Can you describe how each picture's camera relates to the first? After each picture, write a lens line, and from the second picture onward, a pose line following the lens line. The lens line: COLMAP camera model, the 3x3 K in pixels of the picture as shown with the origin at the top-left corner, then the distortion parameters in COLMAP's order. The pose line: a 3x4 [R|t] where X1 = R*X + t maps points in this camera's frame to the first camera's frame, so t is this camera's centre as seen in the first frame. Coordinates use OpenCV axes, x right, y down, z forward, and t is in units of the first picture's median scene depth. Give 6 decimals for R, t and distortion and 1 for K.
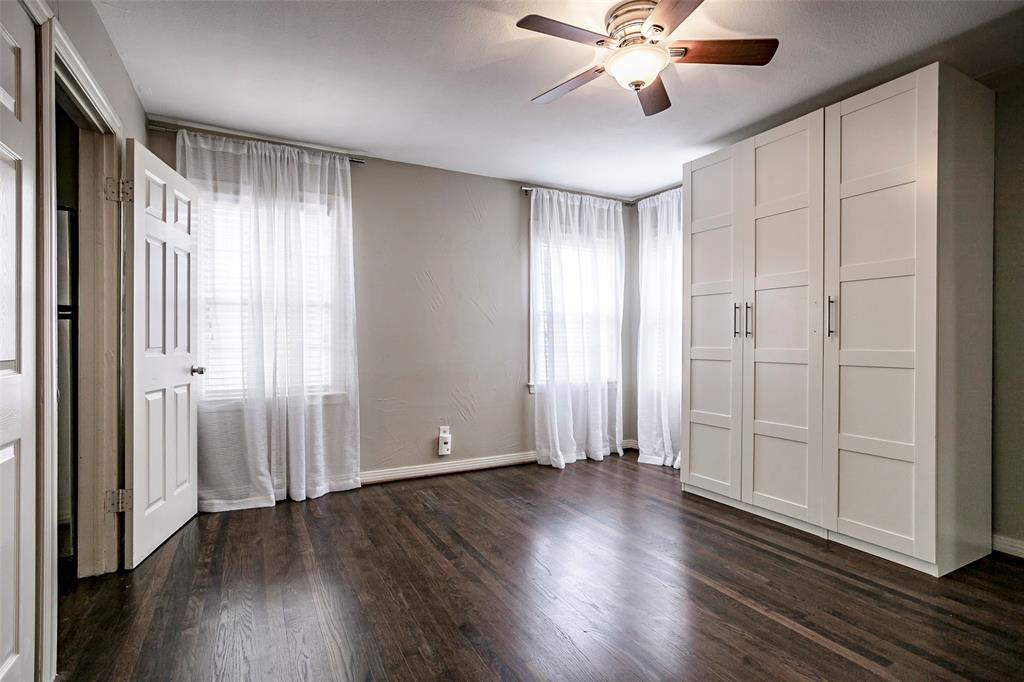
lens RADIAL K [[484.4, 0, 487.0], [0, 484.4, 342.4], [0, 0, 1]] dist [-0.024681, 0.000267]
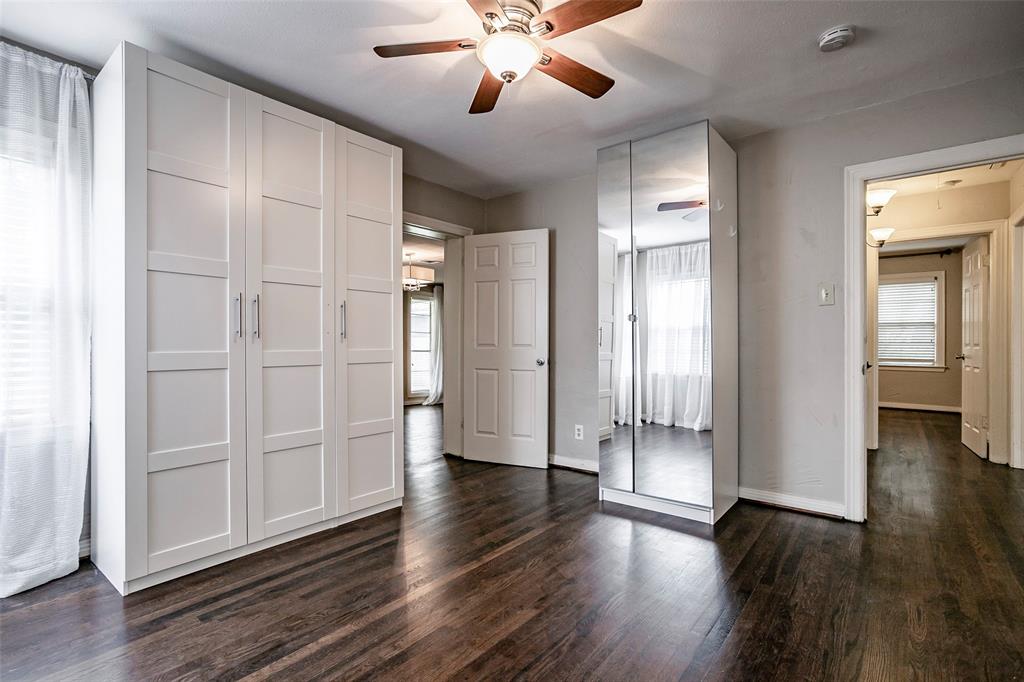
lens RADIAL K [[494.5, 0, 512.0], [0, 494.5, 341.0], [0, 0, 1]] dist [0.000617, 0.000020]
pose [[-0.418302, 0.001453, 0.908307, -0.460747], [0.007784, 0.999968, 0.001985, -0.003982], [-0.908275, 0.007901, -0.418300, 1.096587]]
